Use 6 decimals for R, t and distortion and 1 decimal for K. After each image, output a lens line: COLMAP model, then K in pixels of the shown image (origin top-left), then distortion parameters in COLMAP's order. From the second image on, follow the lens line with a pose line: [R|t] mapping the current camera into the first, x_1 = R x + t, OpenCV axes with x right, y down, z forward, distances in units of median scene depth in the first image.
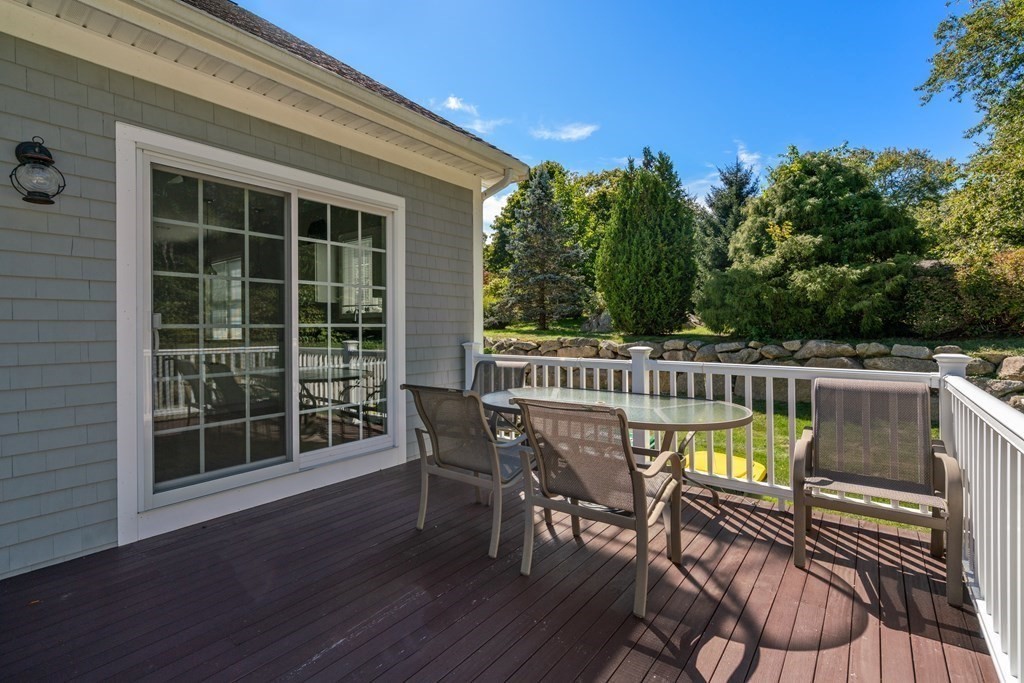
lens RADIAL K [[476.3, 0, 513.3], [0, 476.3, 316.9], [0, 0, 1]] dist [0.000669, 0.000358]
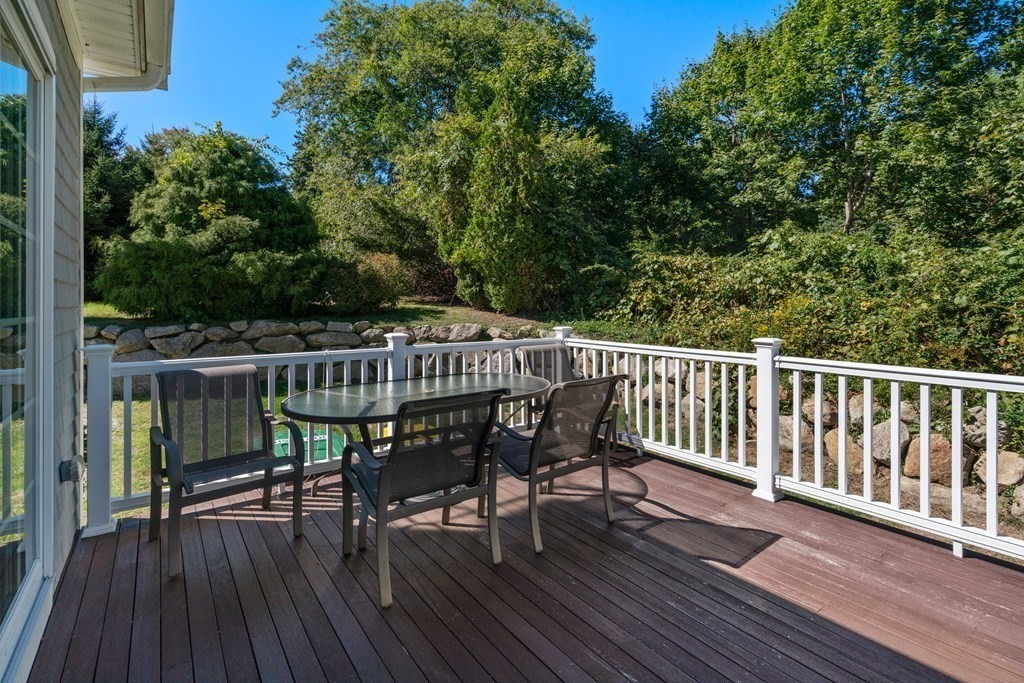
lens RADIAL K [[484.2, 0, 514.6], [0, 484.2, 303.8], [0, 0, 1]] dist [0.000311, 0.000226]
pose [[0.283160, 0.001055, 0.959072, -0.213284], [-0.020263, 0.999783, 0.004883, -0.003667], [-0.958858, -0.020816, 0.283120, 0.155173]]
